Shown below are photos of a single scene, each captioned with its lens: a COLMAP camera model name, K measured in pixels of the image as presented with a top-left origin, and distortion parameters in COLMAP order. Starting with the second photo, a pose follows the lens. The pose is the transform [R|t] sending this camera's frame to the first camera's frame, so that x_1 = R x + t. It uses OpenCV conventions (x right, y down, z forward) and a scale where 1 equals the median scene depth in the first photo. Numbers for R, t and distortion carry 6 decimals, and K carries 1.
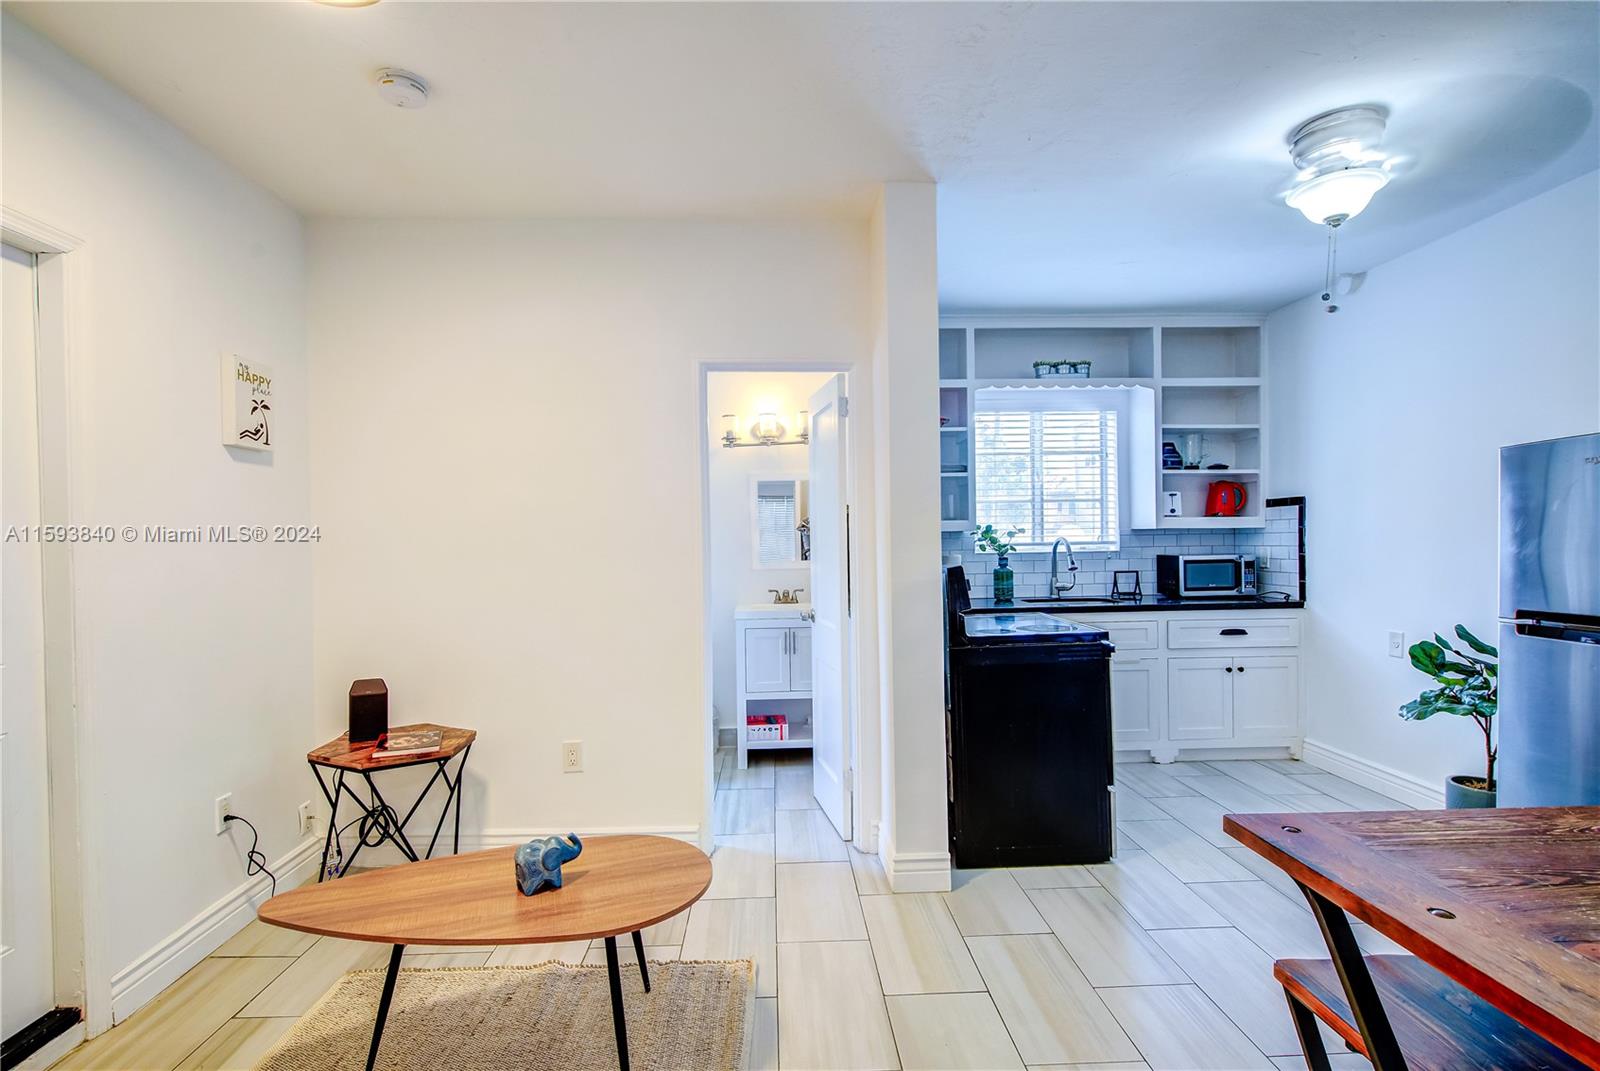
lens RADIAL K [[748.5, 0, 795.7], [0, 748.5, 538.9], [0, 0, 1]] dist [0.015571, -0.000218]
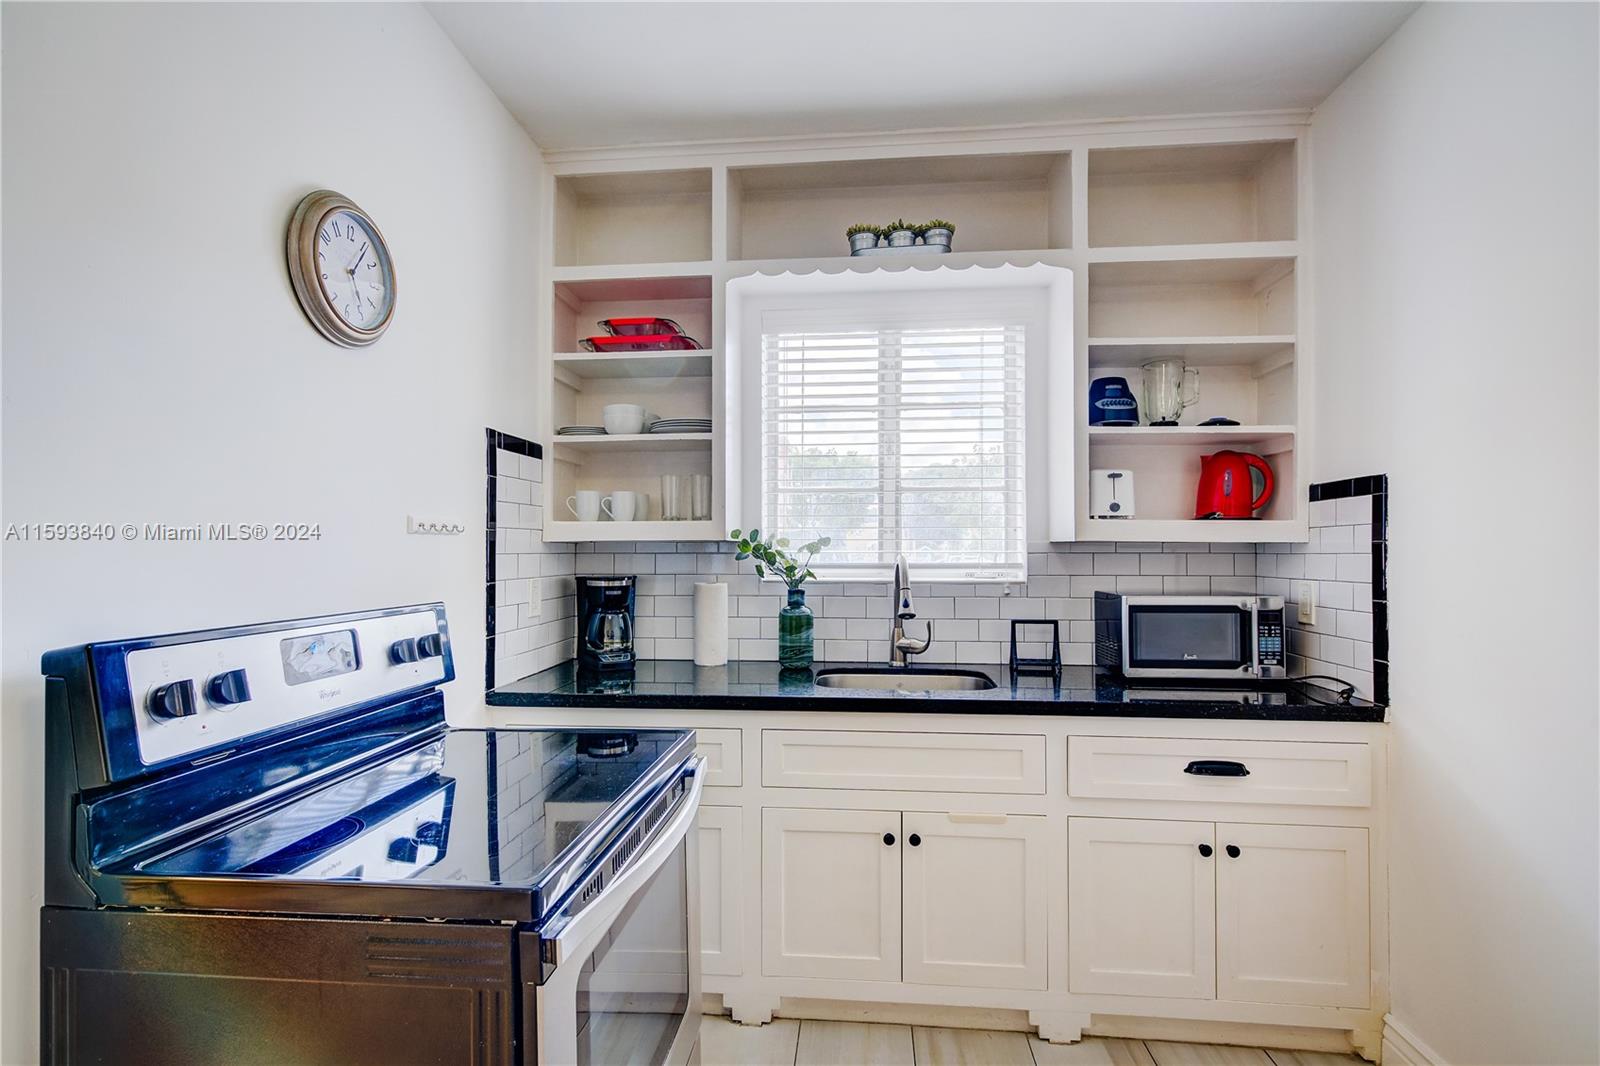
lens RADIAL K [[741.0, 0, 800.0], [0, 741.0, 530.4], [0, 0, 1]] dist [0.002413, 0.000084]
pose [[0.990835, 0.014103, -0.134341, 0.358202], [-0.017614, 0.999533, -0.024979, -0.004901], [0.133926, 0.027117, 0.990620, 0.473096]]
